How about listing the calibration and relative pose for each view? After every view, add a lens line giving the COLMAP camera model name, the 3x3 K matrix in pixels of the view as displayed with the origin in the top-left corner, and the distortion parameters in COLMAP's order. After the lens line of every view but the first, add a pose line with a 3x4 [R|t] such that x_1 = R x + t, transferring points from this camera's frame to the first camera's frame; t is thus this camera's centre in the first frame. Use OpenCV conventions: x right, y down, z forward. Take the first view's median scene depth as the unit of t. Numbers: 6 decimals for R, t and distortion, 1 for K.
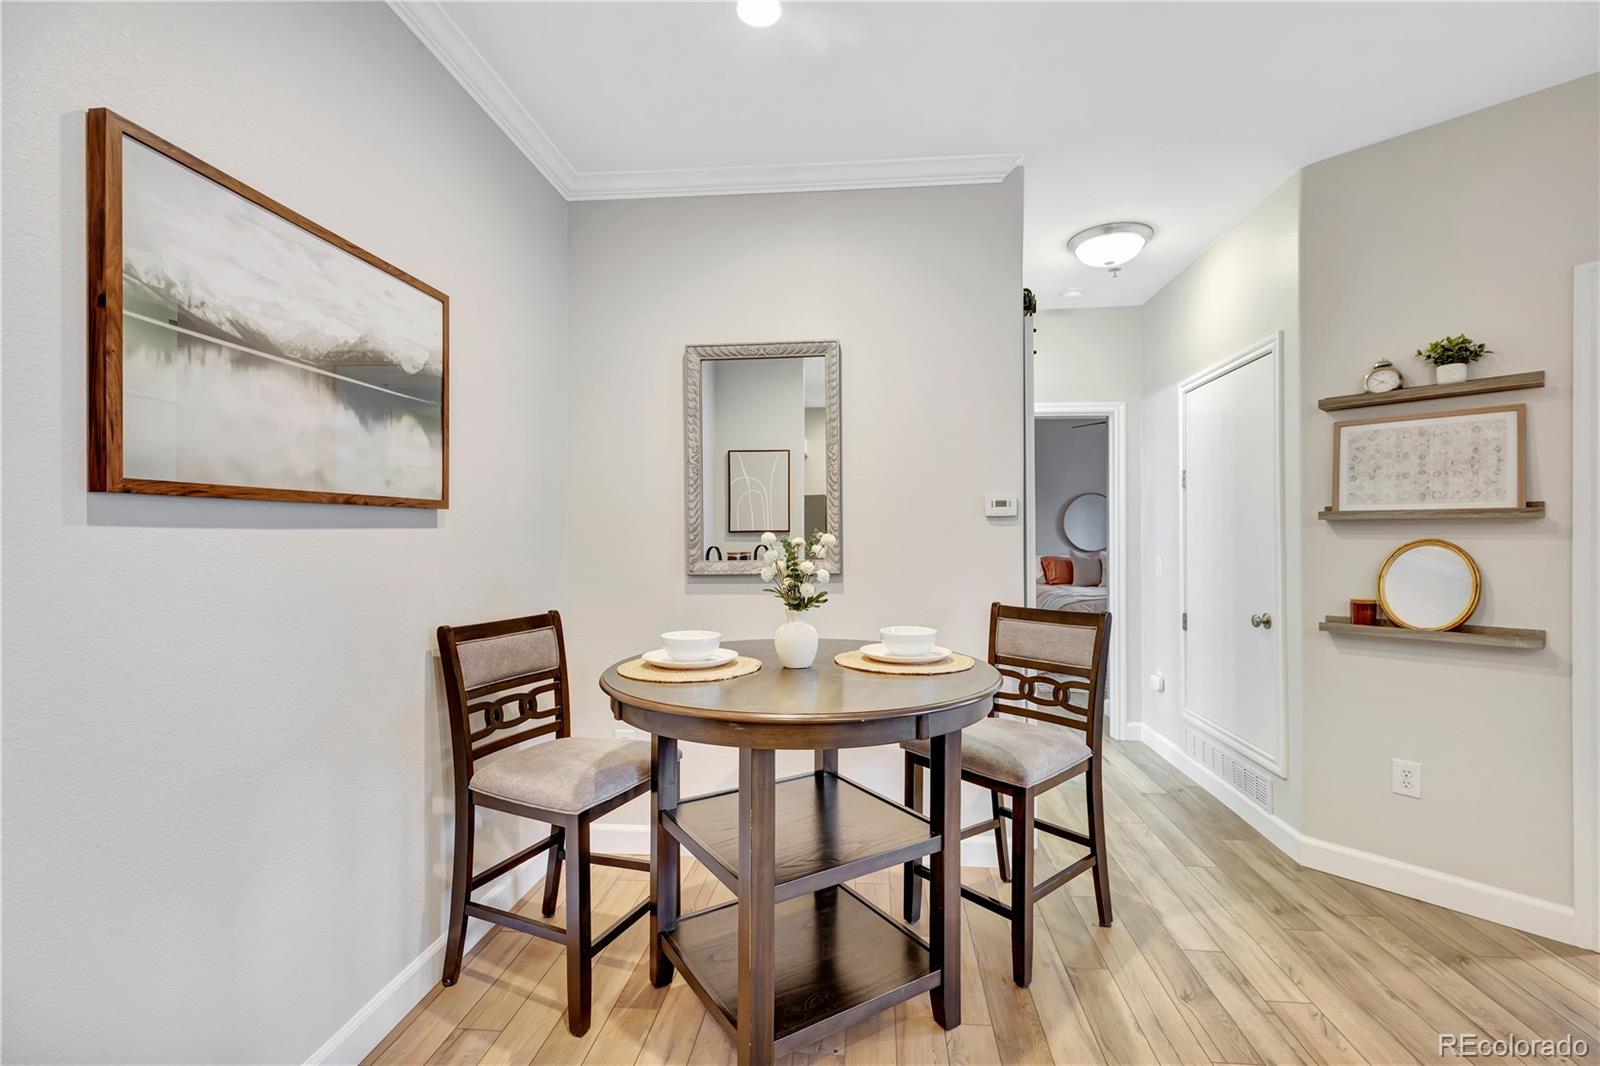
lens RADIAL K [[735.2, 0, 800.0], [0, 735.2, 533.0], [0, 0, 1]] dist [0.002104, 0.000255]
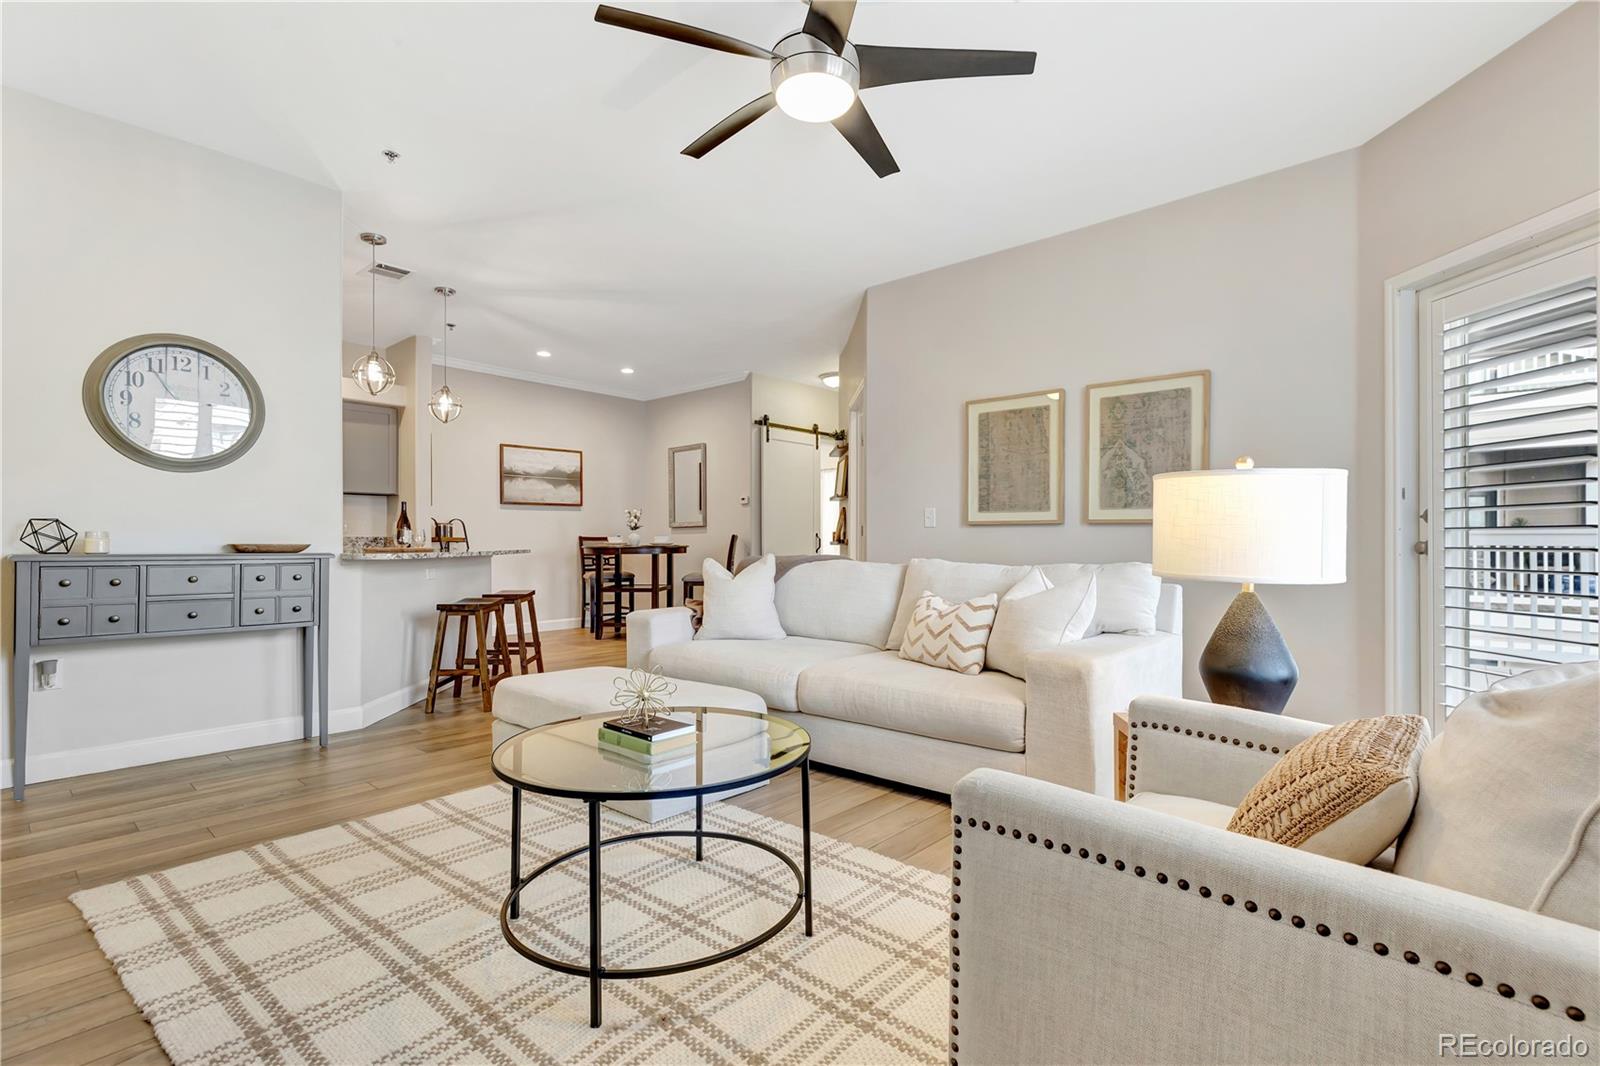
lens RADIAL K [[781.9, 0, 800.0], [0, 781.9, 533.0], [0, 0, 1]] dist [0.000545, 0.000076]
pose [[0.809845, -0.000777, -0.586644, 2.988047], [-0.000410, 0.999998, -0.001890, 0.120357], [0.586644, 0.001772, 0.809843, -1.728258]]
